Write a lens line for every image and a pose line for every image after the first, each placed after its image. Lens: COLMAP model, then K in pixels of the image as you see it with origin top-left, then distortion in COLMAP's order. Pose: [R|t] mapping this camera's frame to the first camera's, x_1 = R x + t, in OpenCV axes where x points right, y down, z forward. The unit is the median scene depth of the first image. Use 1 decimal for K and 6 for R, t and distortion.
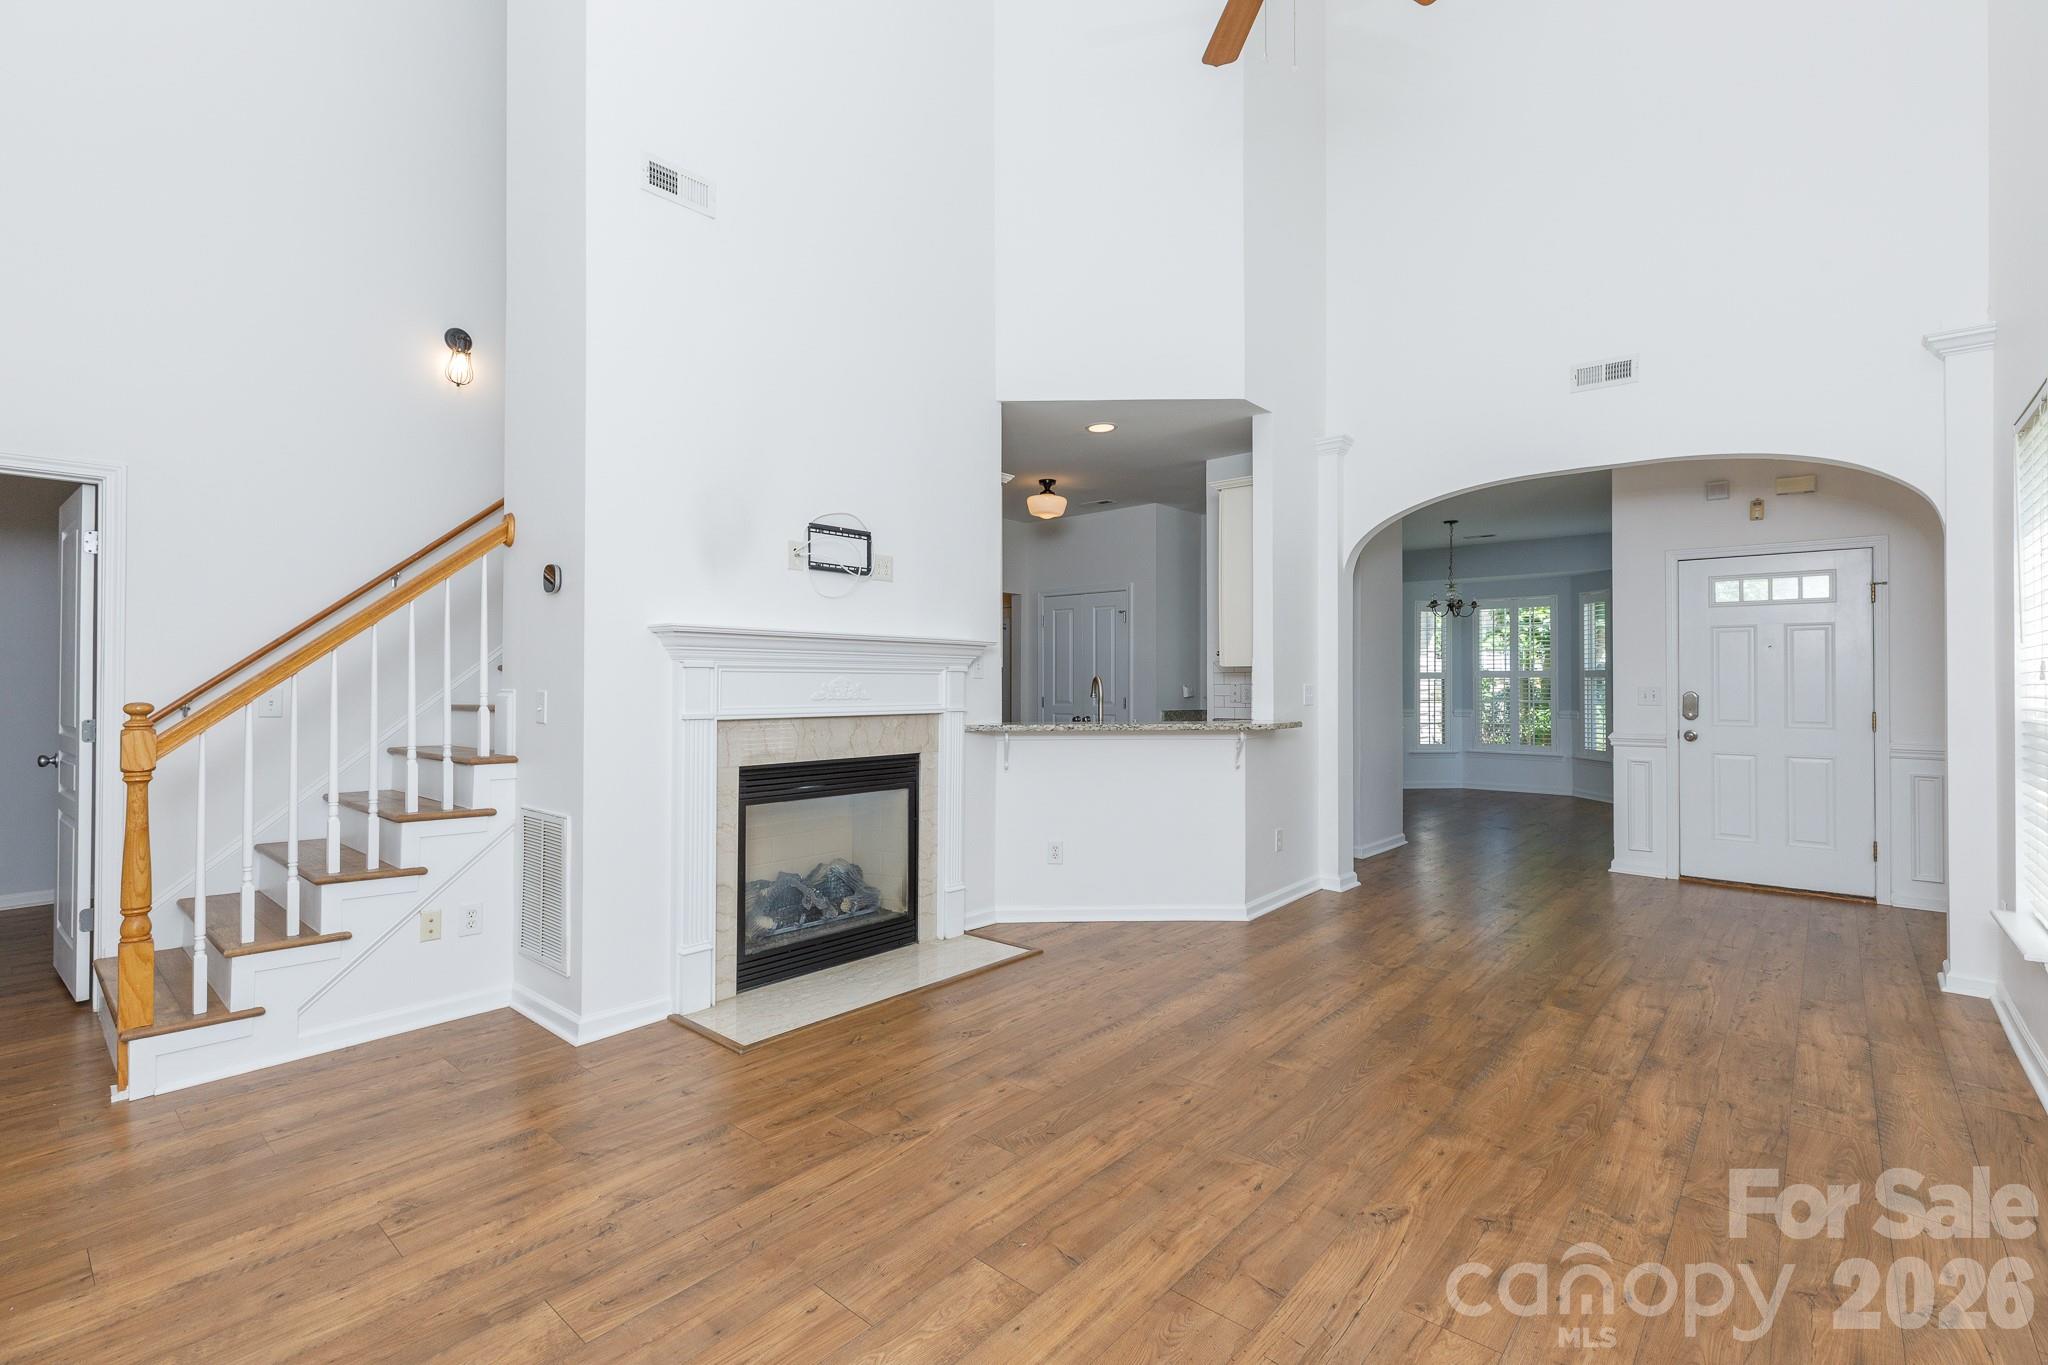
lens RADIAL K [[917.3, 0, 1021.2], [0, 917.3, 674.6], [0, 0, 1]] dist [0.010713, -0.000563]
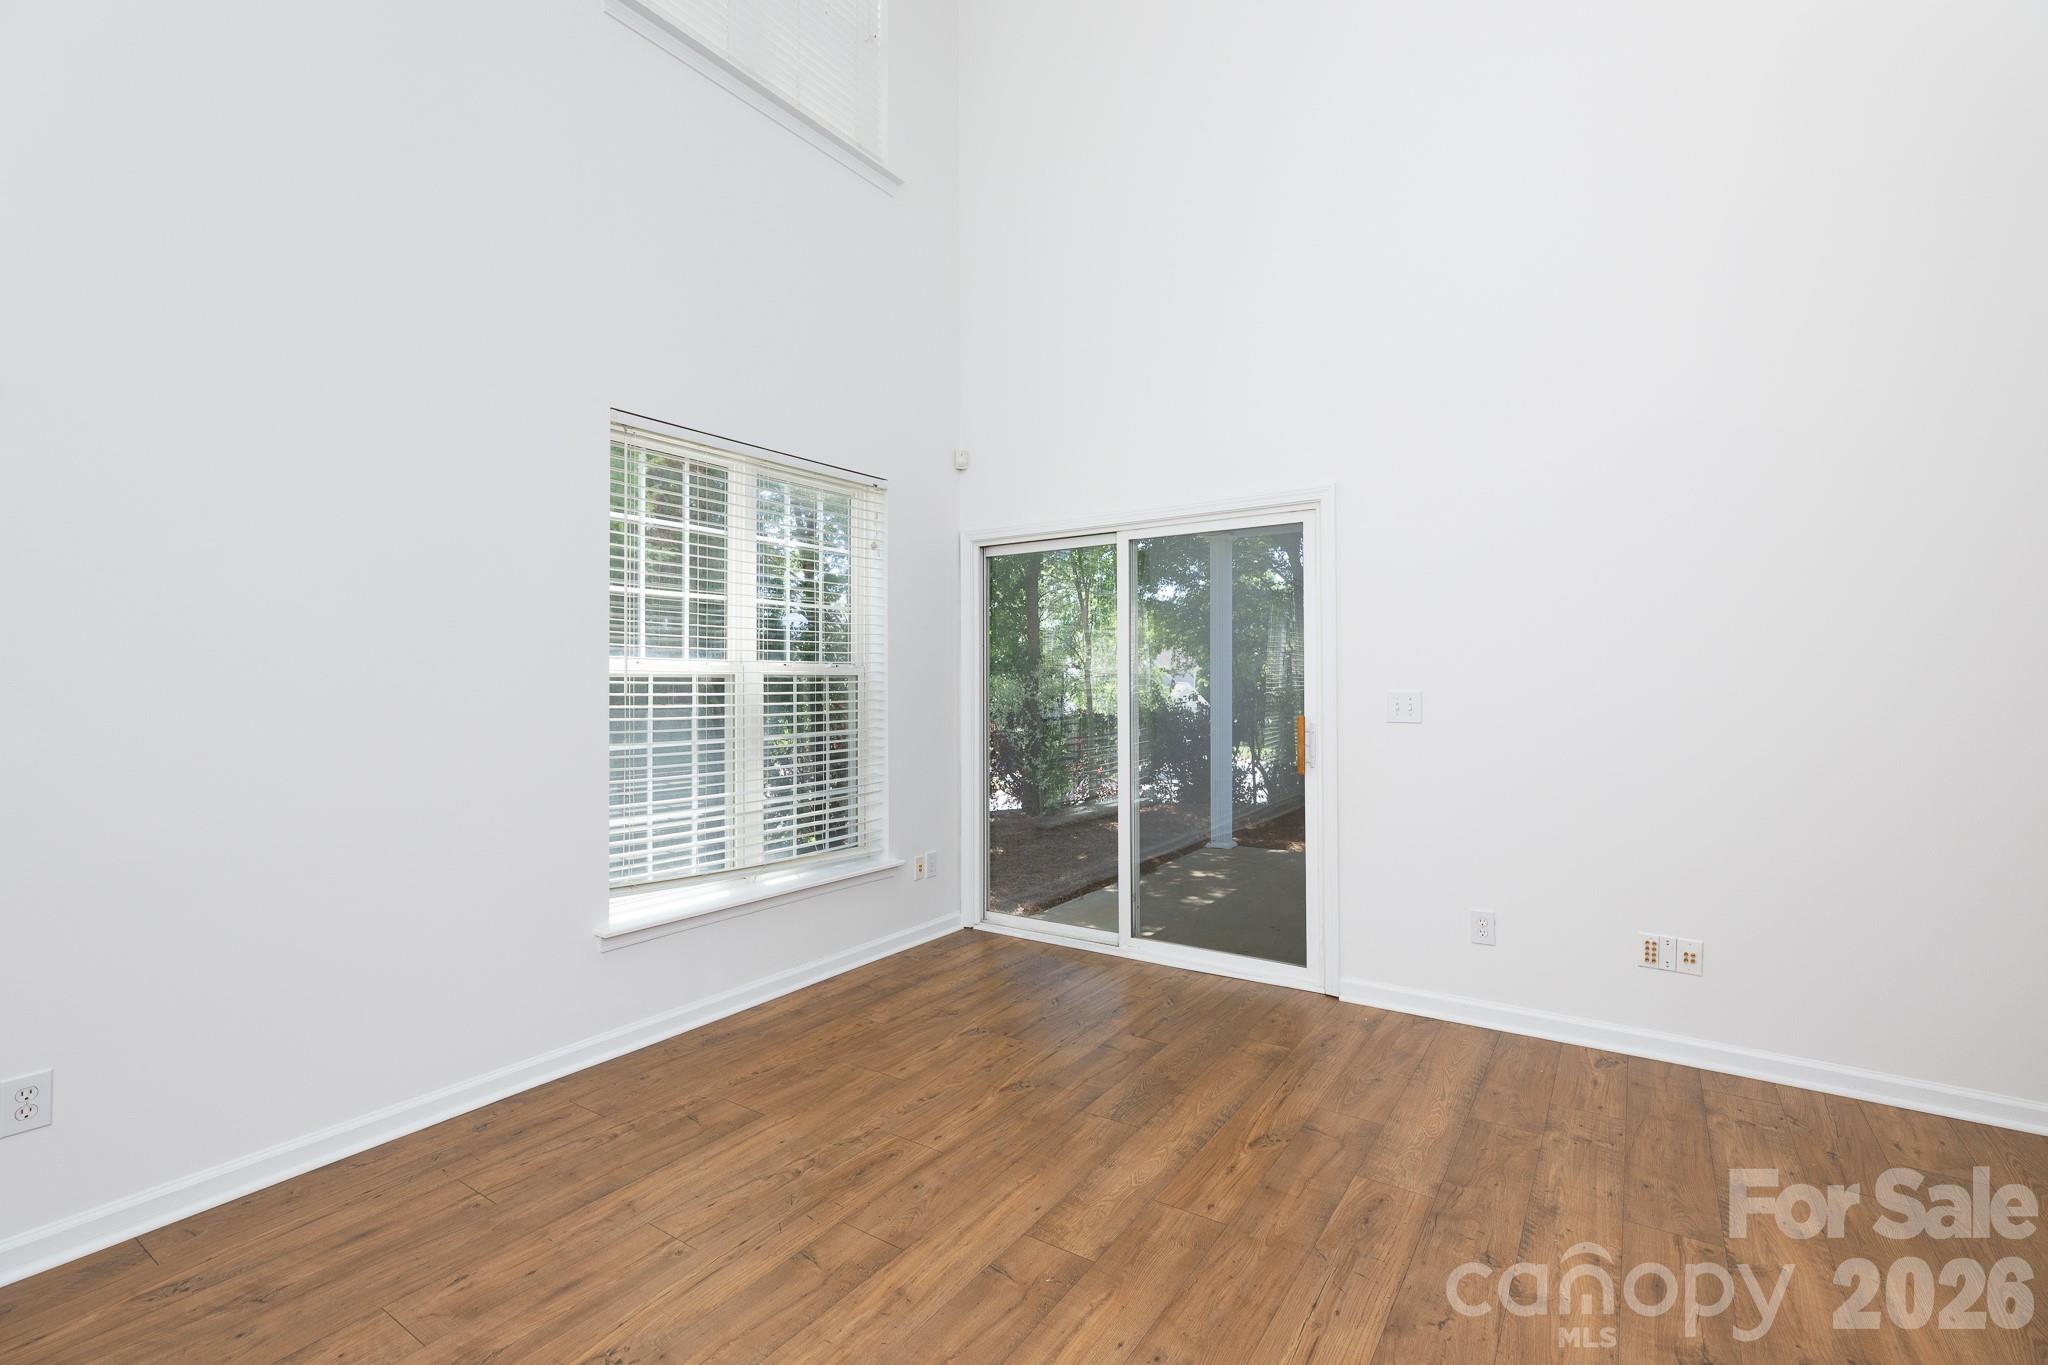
lens RADIAL K [[917.3, 0, 1018.8], [0, 917.3, 684.4], [0, 0, 1]] dist [0.010713, -0.000563]
pose [[-0.992717, 0.003239, -0.120426, 0.143691], [0.002927, 0.999992, 0.002769, 0.007524], [0.120434, 0.002396, -0.992718, 1.916981]]
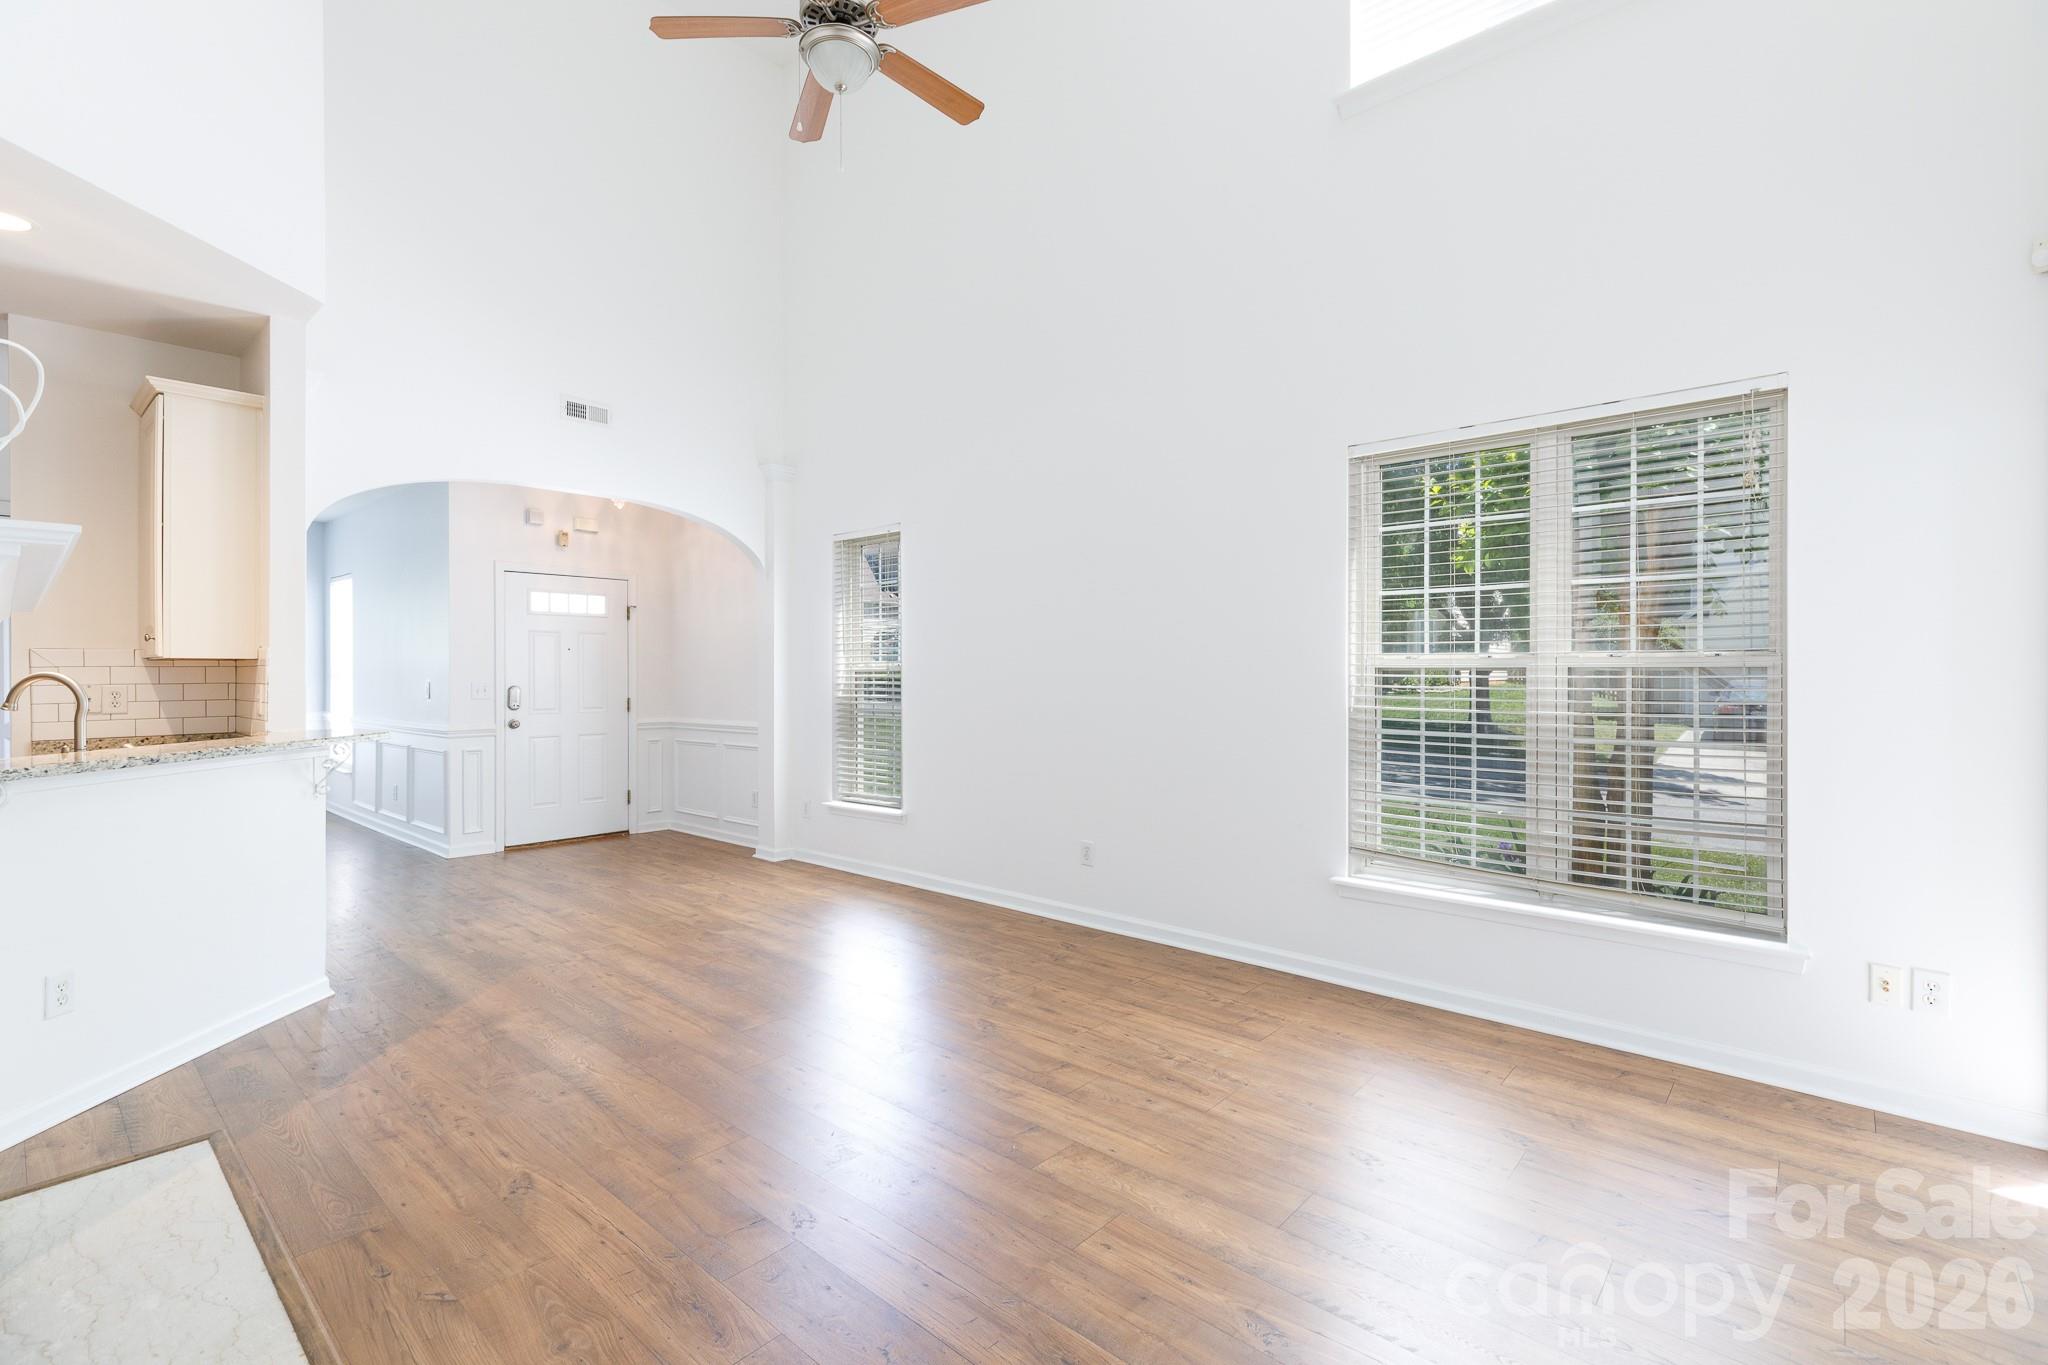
lens RADIAL K [[917.3, 0, 1030.3], [0, 917.3, 675.1], [0, 0, 1]] dist [0.010713, -0.000563]
pose [[0.003523, -0.002088, 0.999992, -1.181575], [-0.002360, 0.999995, 0.002096, 0.003550], [-0.999991, -0.002367, 0.003518, 0.970183]]
